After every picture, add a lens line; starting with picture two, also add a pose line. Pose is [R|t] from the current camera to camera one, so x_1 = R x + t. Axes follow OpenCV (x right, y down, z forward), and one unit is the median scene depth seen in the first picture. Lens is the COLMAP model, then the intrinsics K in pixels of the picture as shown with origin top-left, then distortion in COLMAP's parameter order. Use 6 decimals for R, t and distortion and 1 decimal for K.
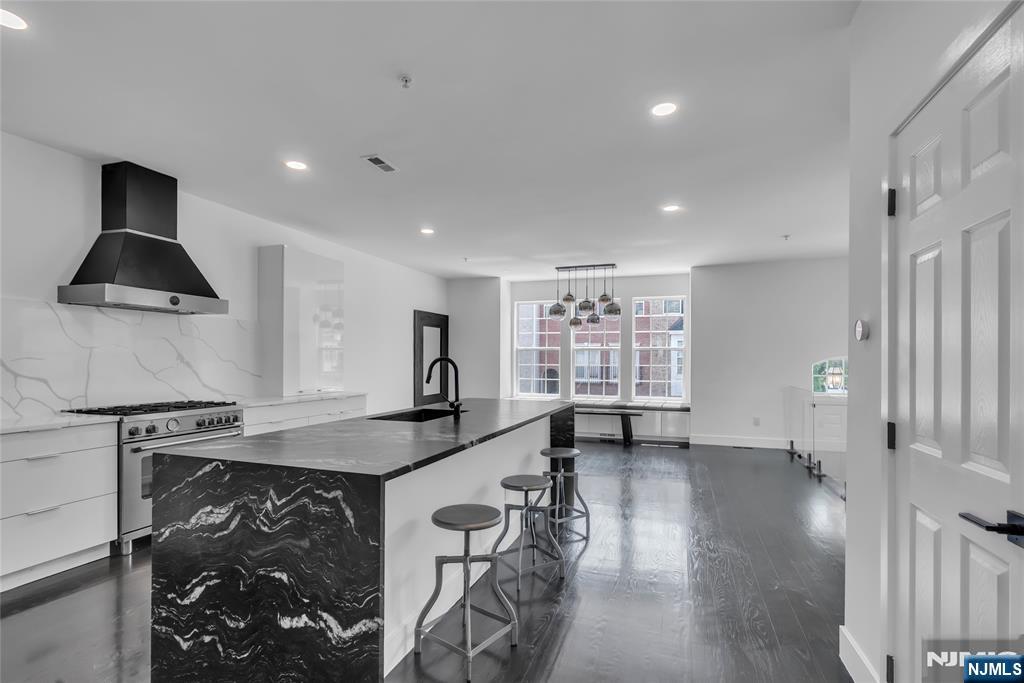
lens RADIAL K [[479.4, 0, 517.5], [0, 479.4, 359.4], [0, 0, 1]] dist [-0.000352, -0.000021]
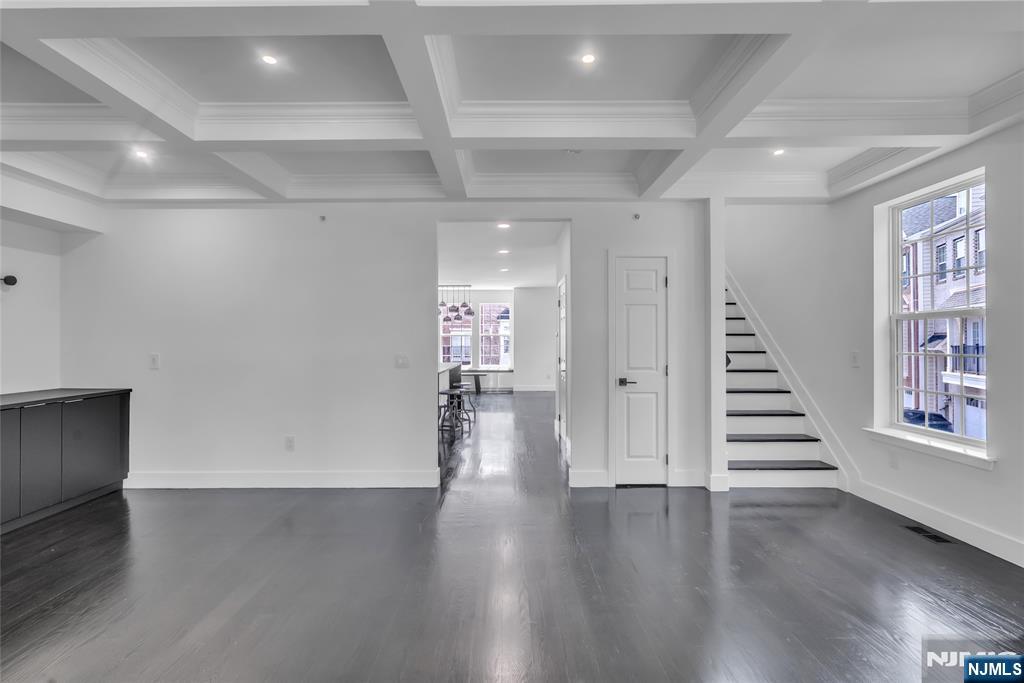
lens RADIAL K [[383.6, 0, 504.6], [0, 383.6, 339.2], [0, 0, 1]] dist [-0.002144, -0.000327]
pose [[0.948094, -0.001193, 0.317989, -0.105829], [0.003155, 0.999979, -0.005657, -0.001929], [-0.317975, 0.006367, 0.948078, -0.289616]]
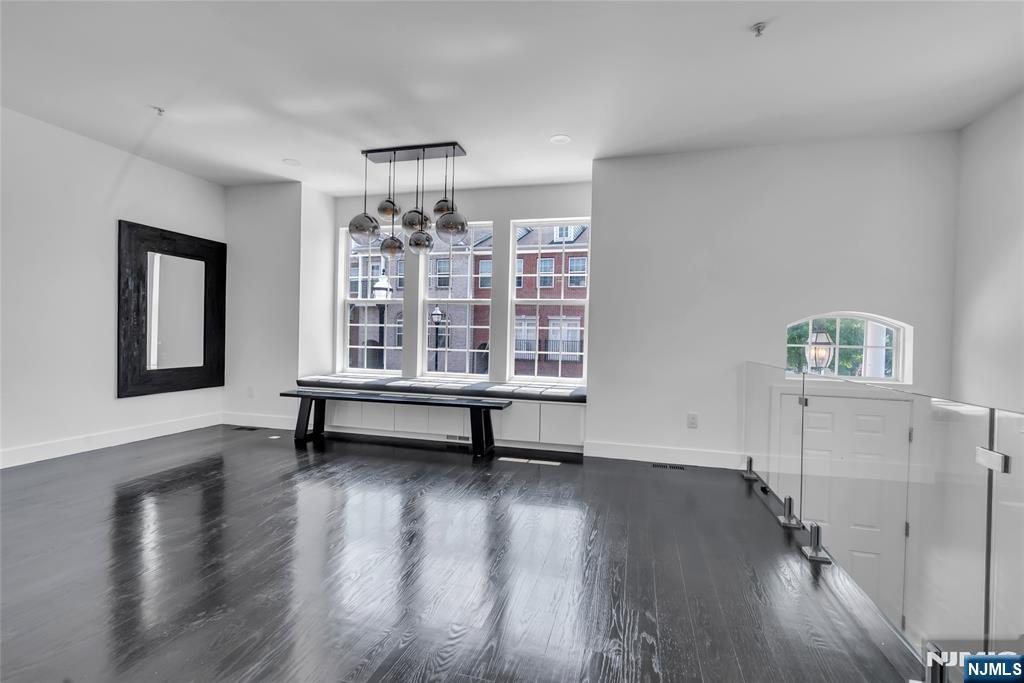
lens RADIAL K [[470.0, 0, 506.0], [0, 470.0, 340.3], [0, 0, 1]] dist [0.001755, 0.000816]
pose [[0.997823, 0.018016, 0.063436, 0.220087], [-0.018865, 0.999740, 0.012812, 0.025266], [-0.063188, -0.013981, 0.997904, 0.416555]]
